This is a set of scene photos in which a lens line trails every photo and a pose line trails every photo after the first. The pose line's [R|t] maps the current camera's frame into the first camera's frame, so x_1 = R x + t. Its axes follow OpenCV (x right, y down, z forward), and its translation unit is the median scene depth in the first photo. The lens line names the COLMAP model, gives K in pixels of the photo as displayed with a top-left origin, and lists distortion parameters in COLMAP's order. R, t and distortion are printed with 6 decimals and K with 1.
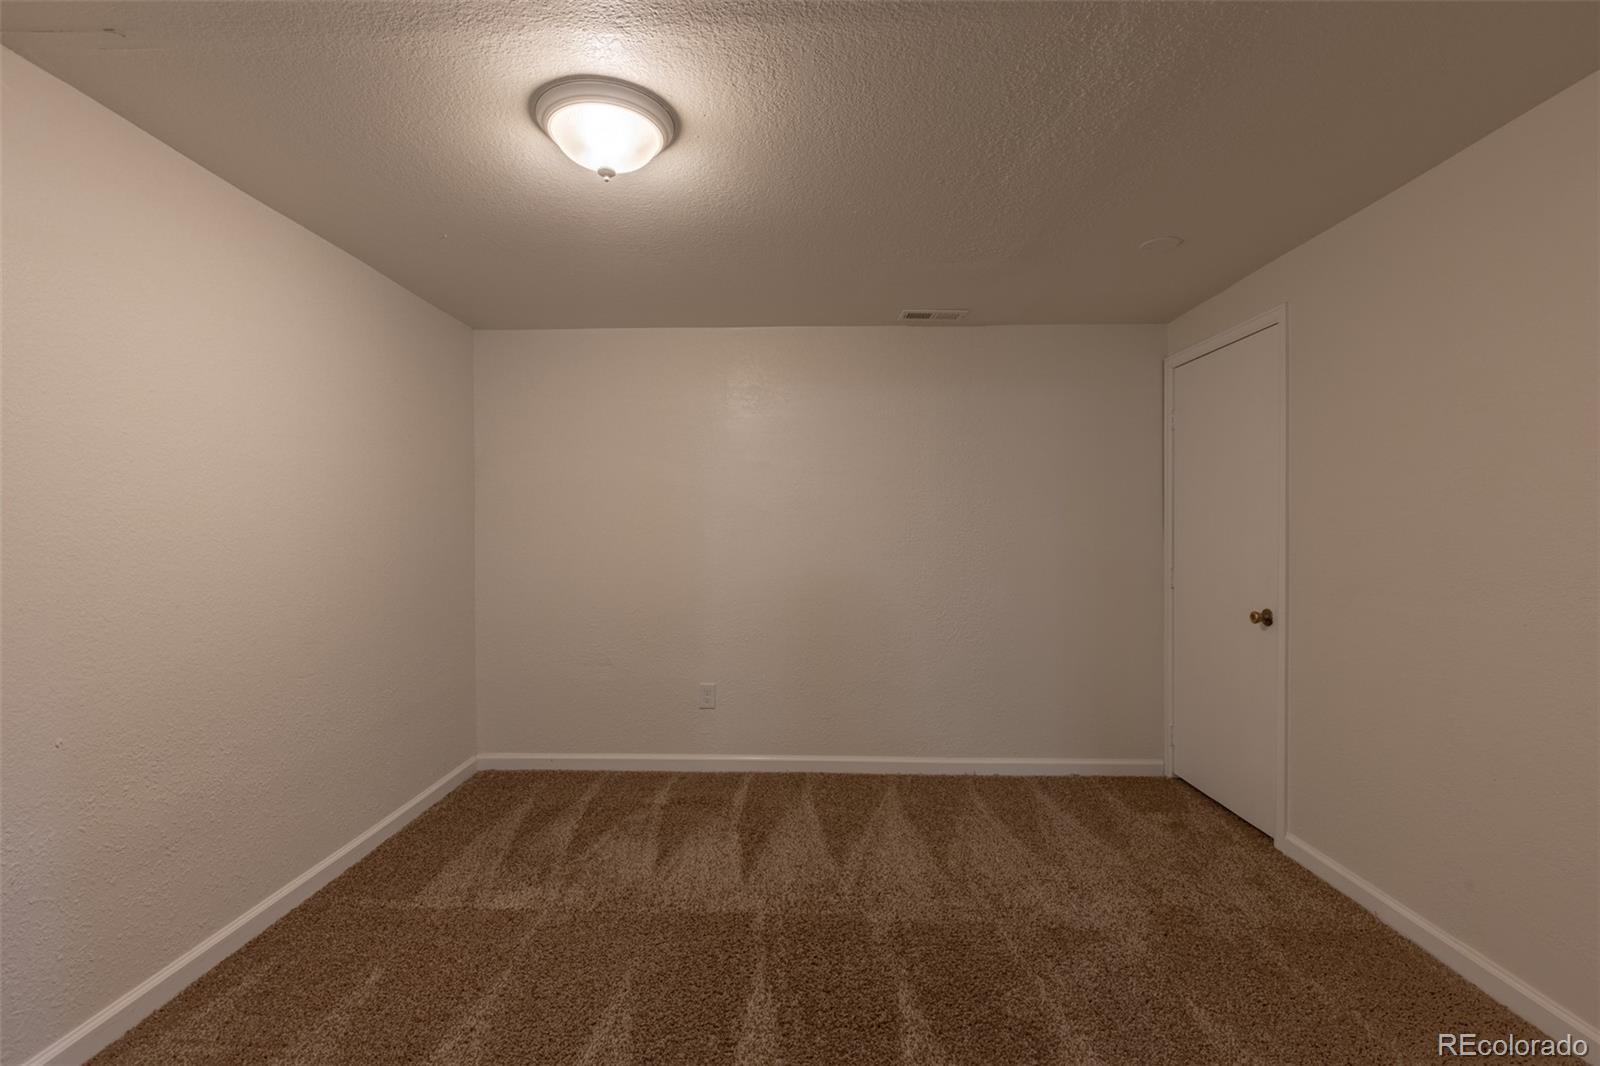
lens RADIAL K [[718.0, 0, 796.8], [0, 718.0, 534.5], [0, 0, 1]] dist [0.003640, -0.001163]
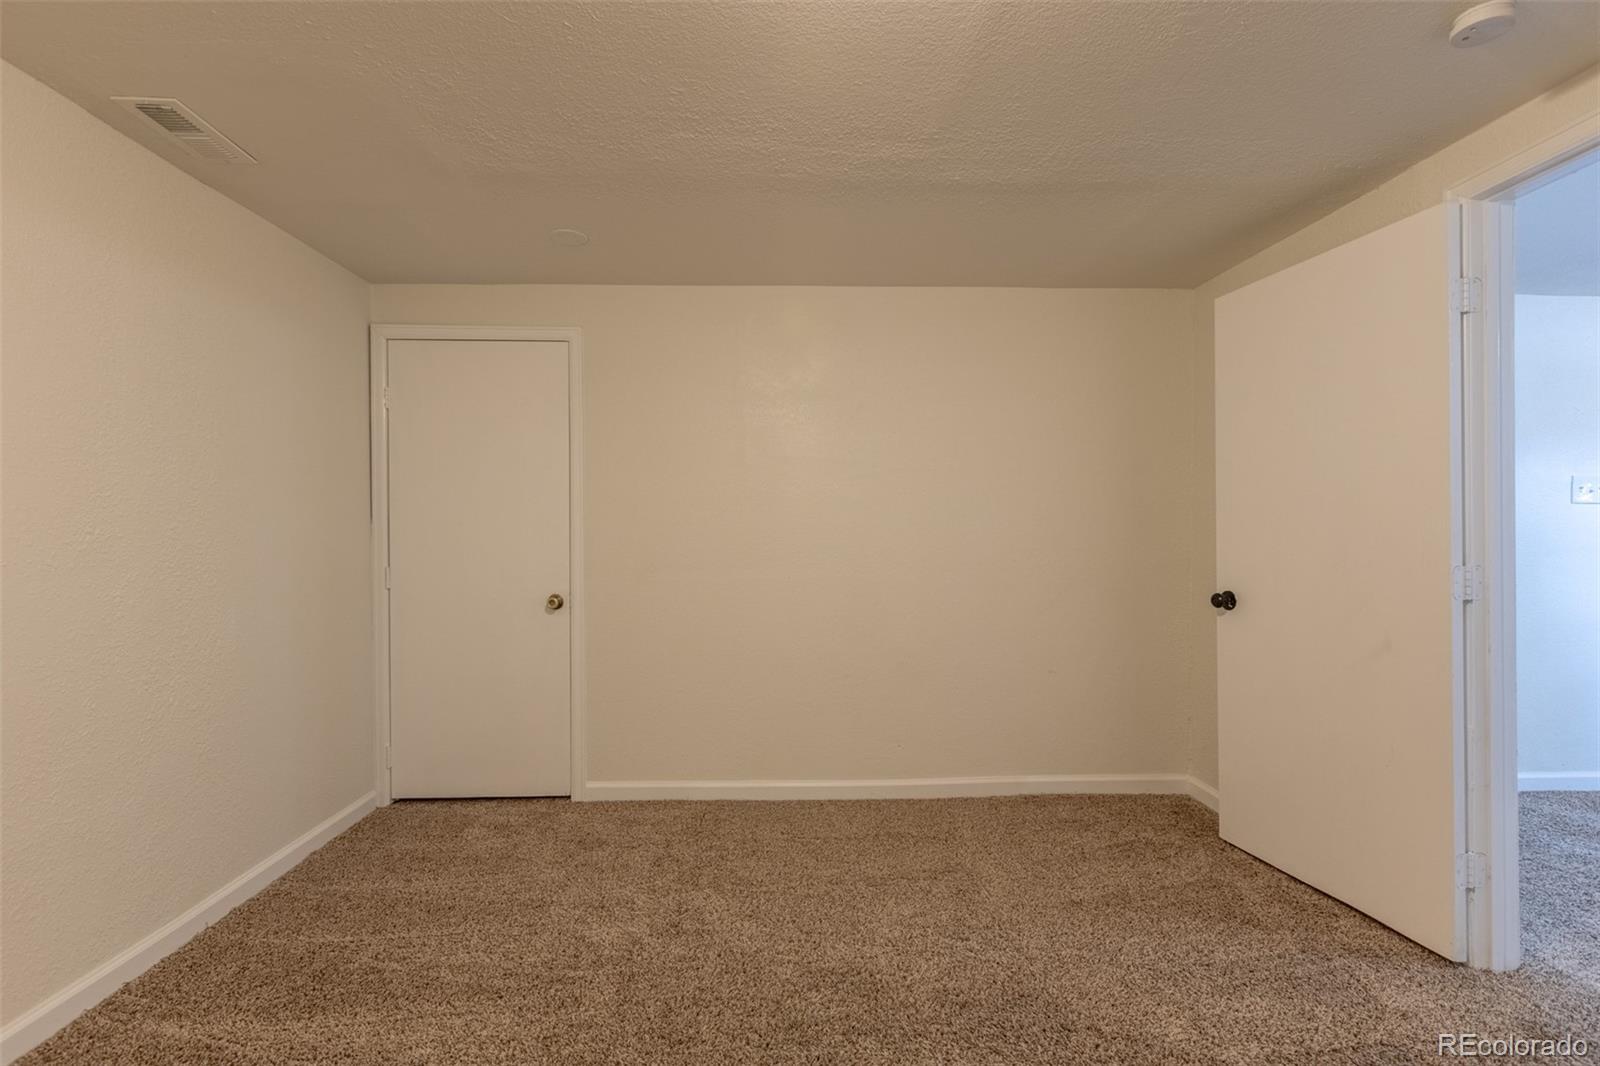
lens RADIAL K [[718.0, 0, 796.8], [0, 718.0, 534.5], [0, 0, 1]] dist [0.003640, -0.001163]
pose [[-0.035101, -0.014011, 0.999286, -0.472898], [0.004448, 0.999890, 0.014175, -0.003665], [-0.999374, 0.004943, -0.035035, 0.670250]]
